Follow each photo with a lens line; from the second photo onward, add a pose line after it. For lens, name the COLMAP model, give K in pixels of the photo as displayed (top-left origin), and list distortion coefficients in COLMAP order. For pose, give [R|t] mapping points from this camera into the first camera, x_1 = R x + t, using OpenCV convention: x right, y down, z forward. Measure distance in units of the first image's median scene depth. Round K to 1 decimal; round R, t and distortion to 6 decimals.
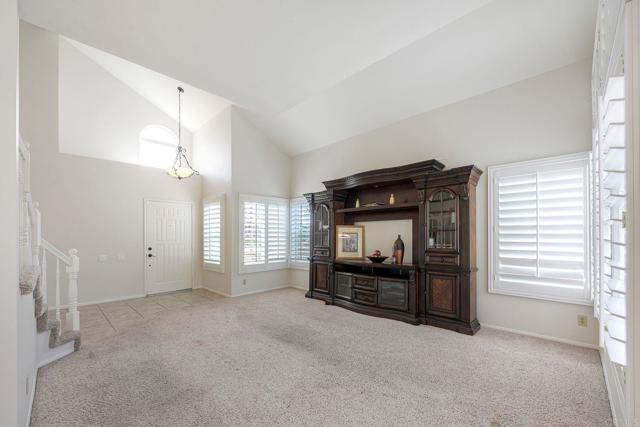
lens RADIAL K [[267.5, 0, 326.2], [0, 267.5, 233.8], [0, 0, 1]] dist [-0.002872, 0.000223]
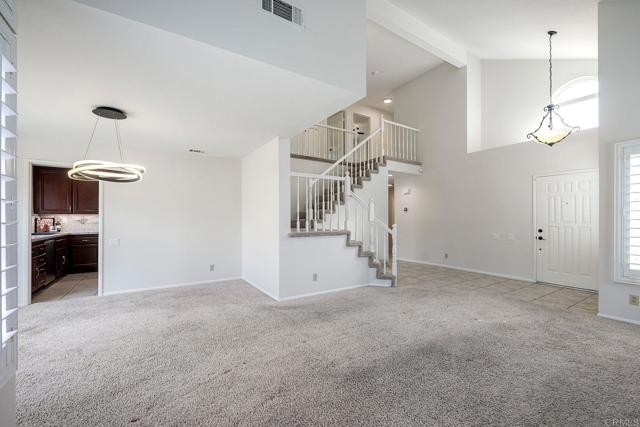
lens RADIAL K [[267.5, 0, 321.0], [0, 267.5, 215.4], [0, 0, 1]] dist [-0.002872, 0.000223]
pose [[-0.225216, 0.000599, -0.974309, 0.391487], [0.003803, 0.999993, -0.000265, 0.002585], [0.974301, -0.003765, -0.225217, 0.507313]]
